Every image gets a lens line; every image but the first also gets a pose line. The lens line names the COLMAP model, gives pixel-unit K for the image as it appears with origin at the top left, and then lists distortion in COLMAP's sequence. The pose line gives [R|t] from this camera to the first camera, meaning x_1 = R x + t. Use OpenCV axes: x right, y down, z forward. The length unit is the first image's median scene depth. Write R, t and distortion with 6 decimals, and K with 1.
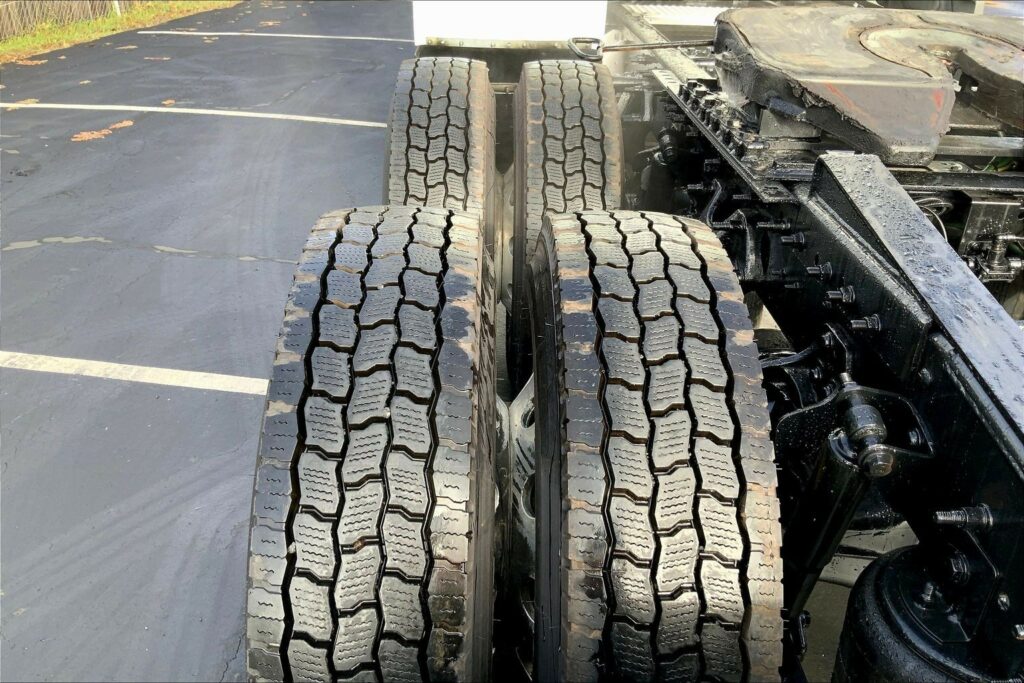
lens RADIAL K [[846.0, 0, 512.0], [0, 846.0, 341.5], [0, 0, 1]] dist [0.129236, -0.261212]
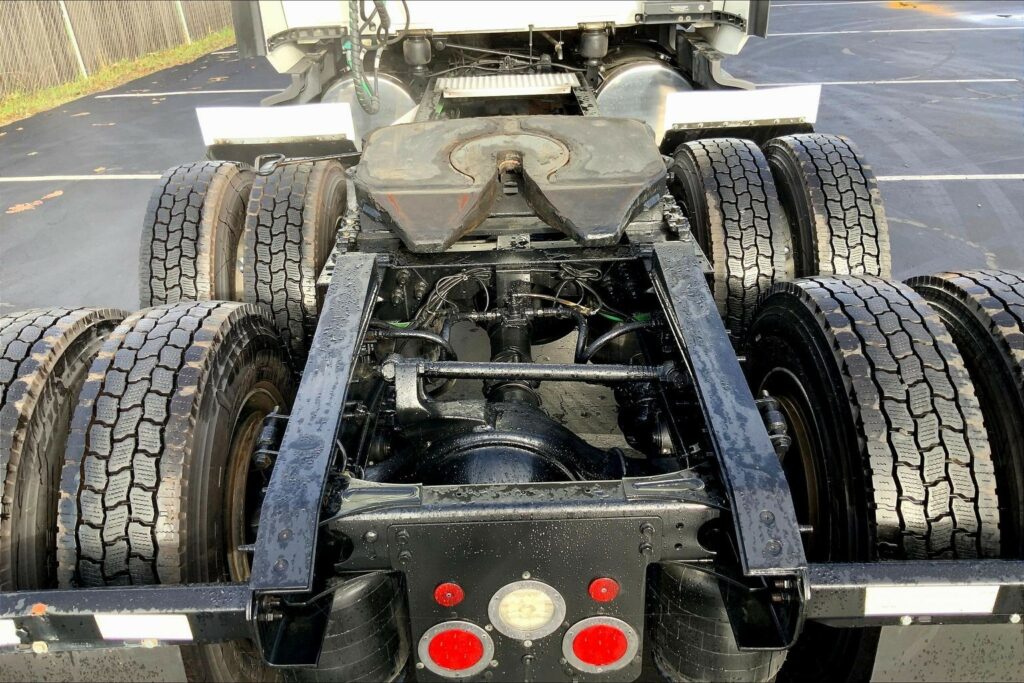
lens RADIAL K [[846.0, 0, 512.0], [0, 846.0, 341.5], [0, 0, 1]] dist [0.129236, -0.261212]
pose [[0.997877, -0.056477, -0.032440, 0.470017], [0.056145, 0.998362, -0.011027, -0.022767], [0.033010, 0.009182, 0.999413, -0.321036]]
